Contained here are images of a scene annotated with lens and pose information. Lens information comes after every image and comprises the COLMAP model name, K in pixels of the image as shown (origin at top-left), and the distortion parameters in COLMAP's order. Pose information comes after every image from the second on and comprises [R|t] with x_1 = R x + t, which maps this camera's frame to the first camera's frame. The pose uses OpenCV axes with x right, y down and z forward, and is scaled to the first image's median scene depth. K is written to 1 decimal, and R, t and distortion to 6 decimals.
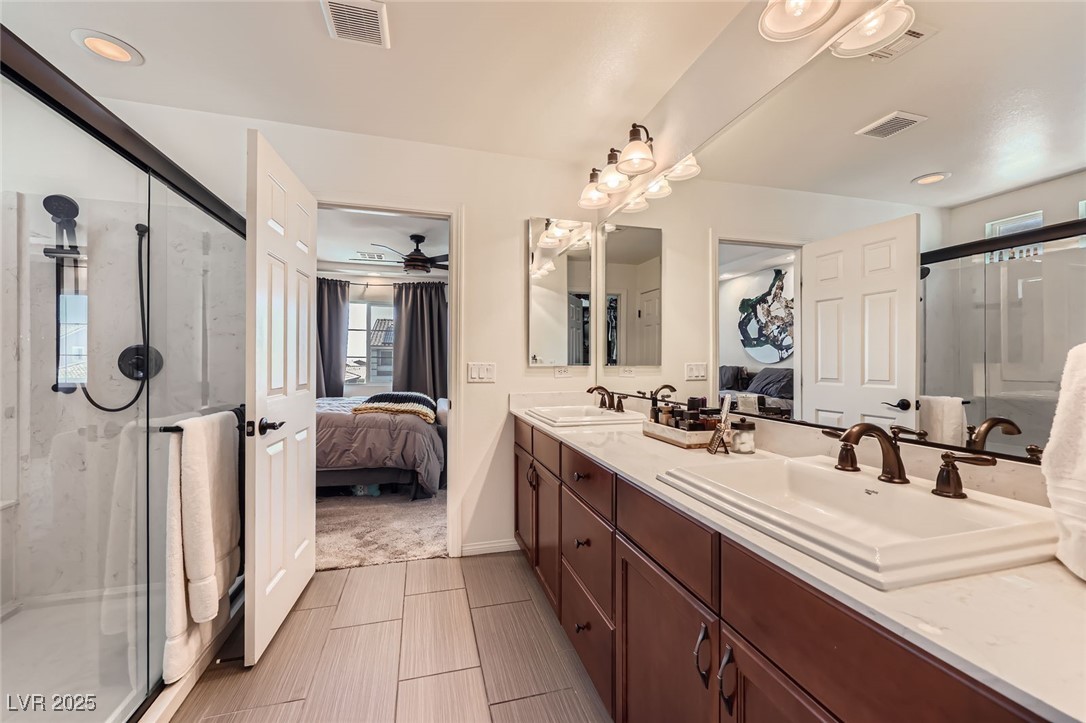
lens RADIAL K [[441.6, 0, 538.4], [0, 441.6, 360.1], [0, 0, 1]] dist [-0.000598, 0.000711]
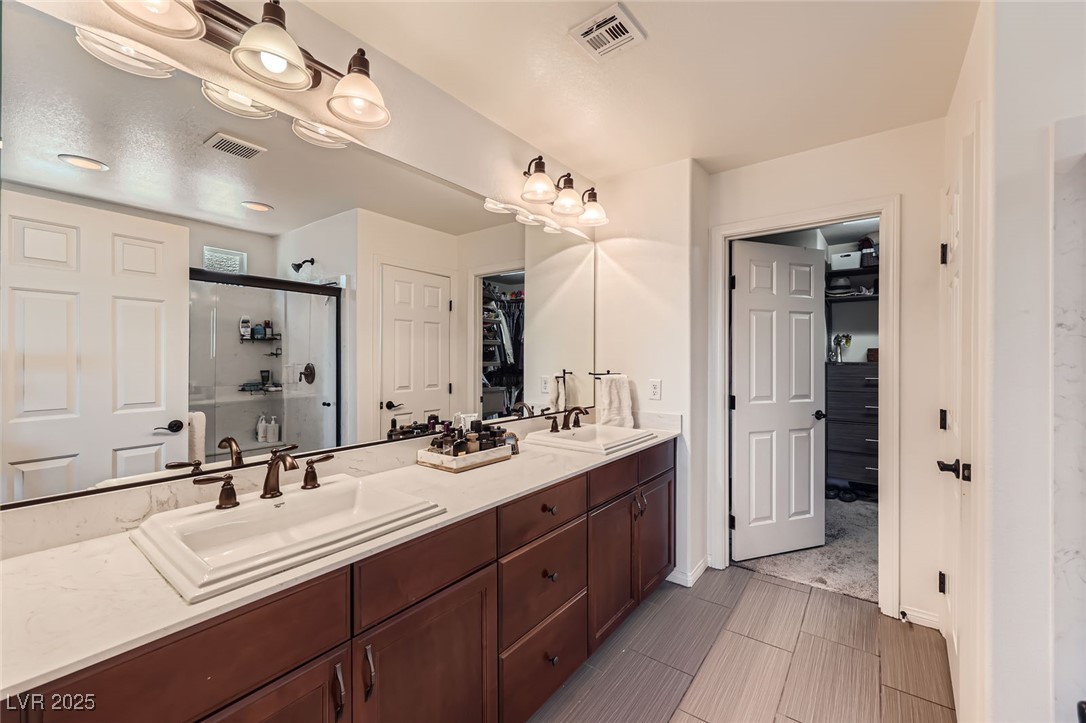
lens RADIAL K [[441.6, 0, 539.4], [0, 441.6, 360.3], [0, 0, 1]] dist [-0.000598, 0.000711]
pose [[-0.596175, 0.000905, 0.802854, -0.394406], [0.002206, 0.999997, 0.000511, -0.038466], [-0.802852, 0.002076, -0.596175, 0.980262]]
